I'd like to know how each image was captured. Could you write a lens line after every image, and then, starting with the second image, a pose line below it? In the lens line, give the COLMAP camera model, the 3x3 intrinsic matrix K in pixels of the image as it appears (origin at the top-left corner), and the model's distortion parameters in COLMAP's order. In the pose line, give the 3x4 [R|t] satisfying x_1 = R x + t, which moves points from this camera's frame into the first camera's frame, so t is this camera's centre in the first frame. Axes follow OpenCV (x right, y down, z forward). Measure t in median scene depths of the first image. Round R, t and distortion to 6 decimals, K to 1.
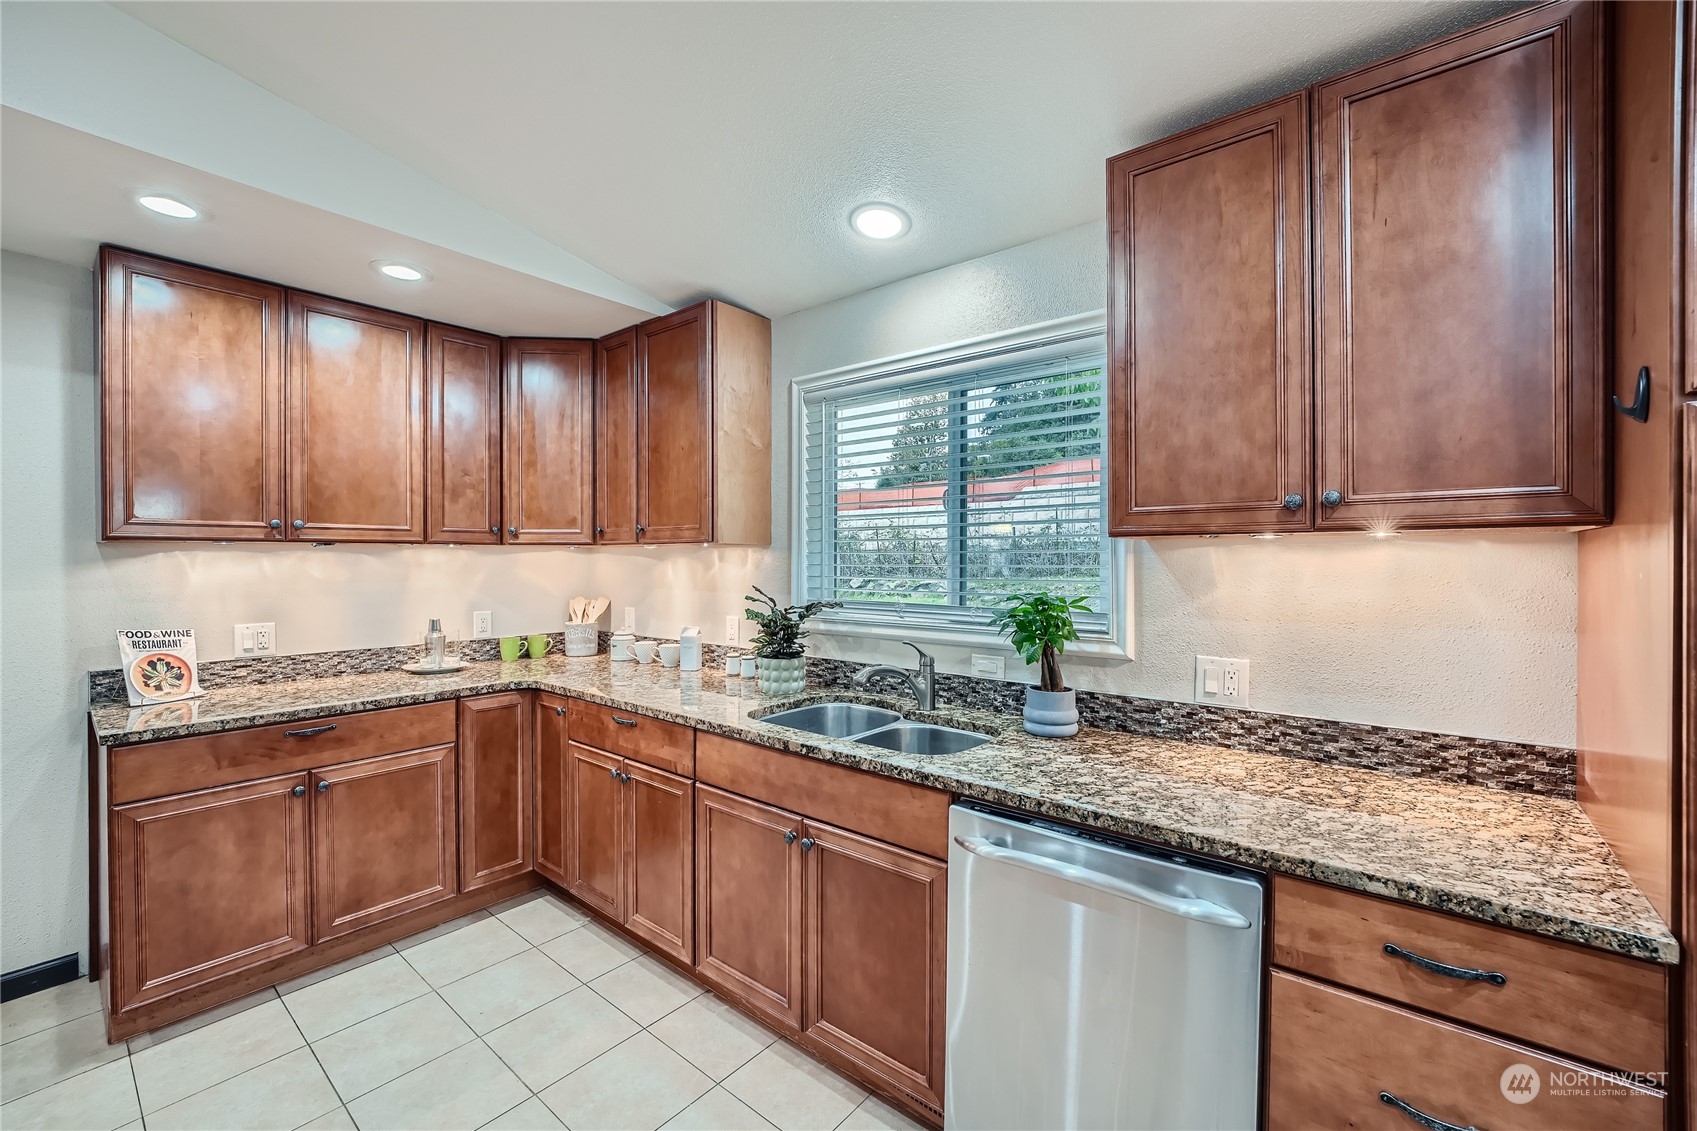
lens RADIAL K [[691.7, 0, 851.0], [0, 691.7, 564.2], [0, 0, 1]] dist [-0.021138, 0.000719]
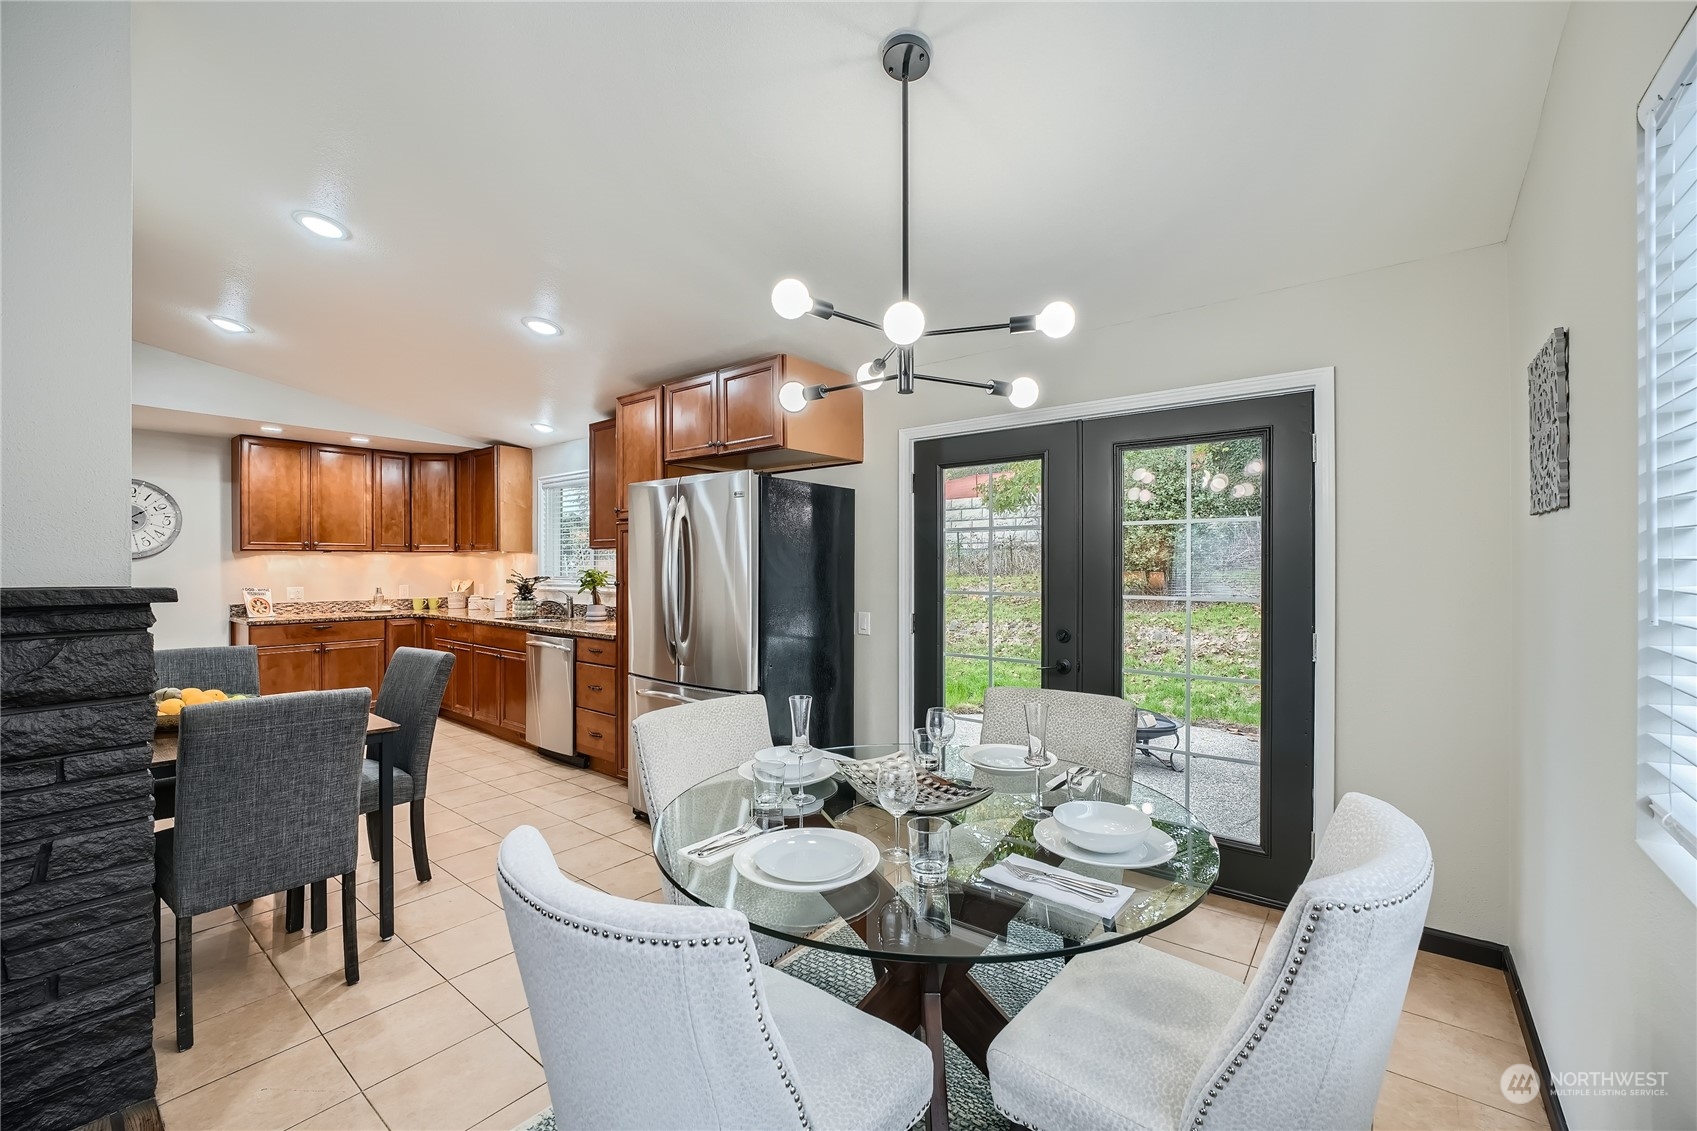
lens RADIAL K [[691.7, 0, 847.6], [0, 691.7, 564.0], [0, 0, 1]] dist [-0.021138, 0.000719]
pose [[0.999882, -0.003171, 0.015006, 0.960464], [0.003319, 0.999946, -0.009882, 0.040414], [-0.014974, 0.009930, 0.999839, -1.344997]]
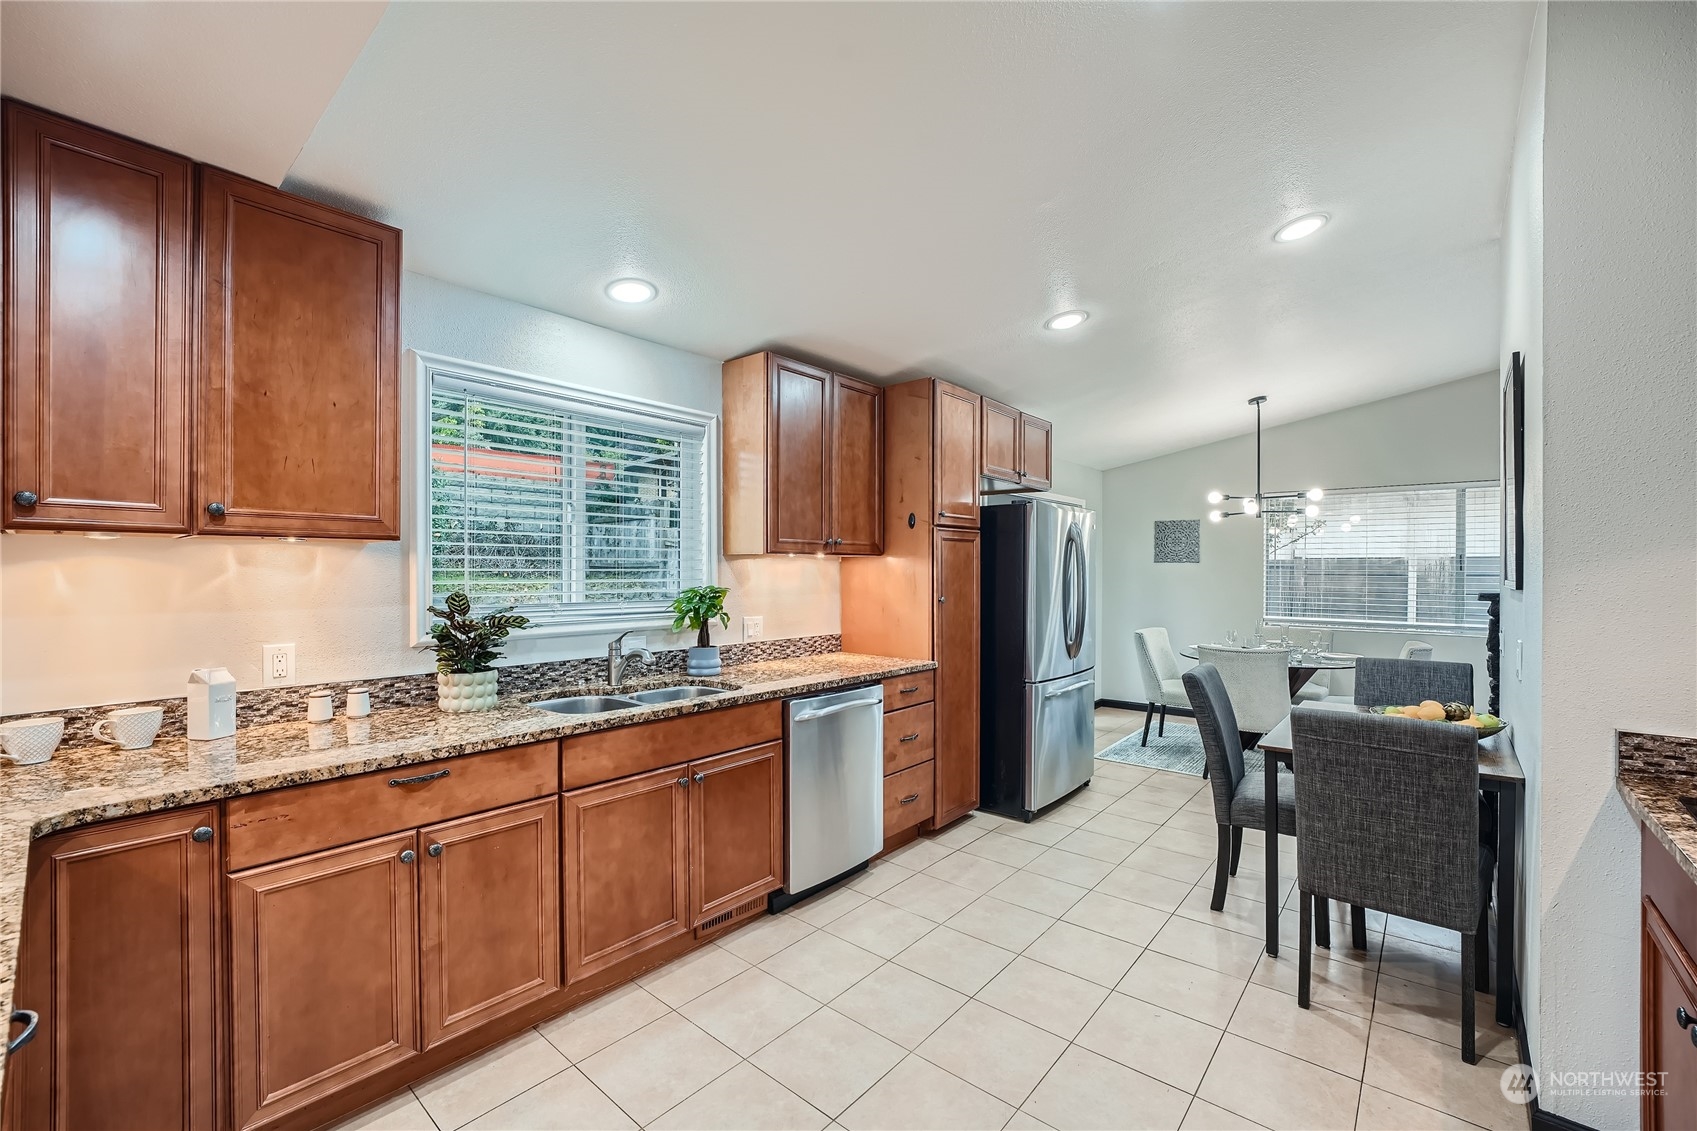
lens RADIAL K [[691.7, 0, 857.6], [0, 691.7, 567.2], [0, 0, 1]] dist [-0.021138, 0.000719]
pose [[0.024157, 0.001027, 0.999708, -0.997092], [0.003080, 0.999995, -0.001102, 0.000143], [-0.999703, 0.003105, 0.024154, 0.473529]]
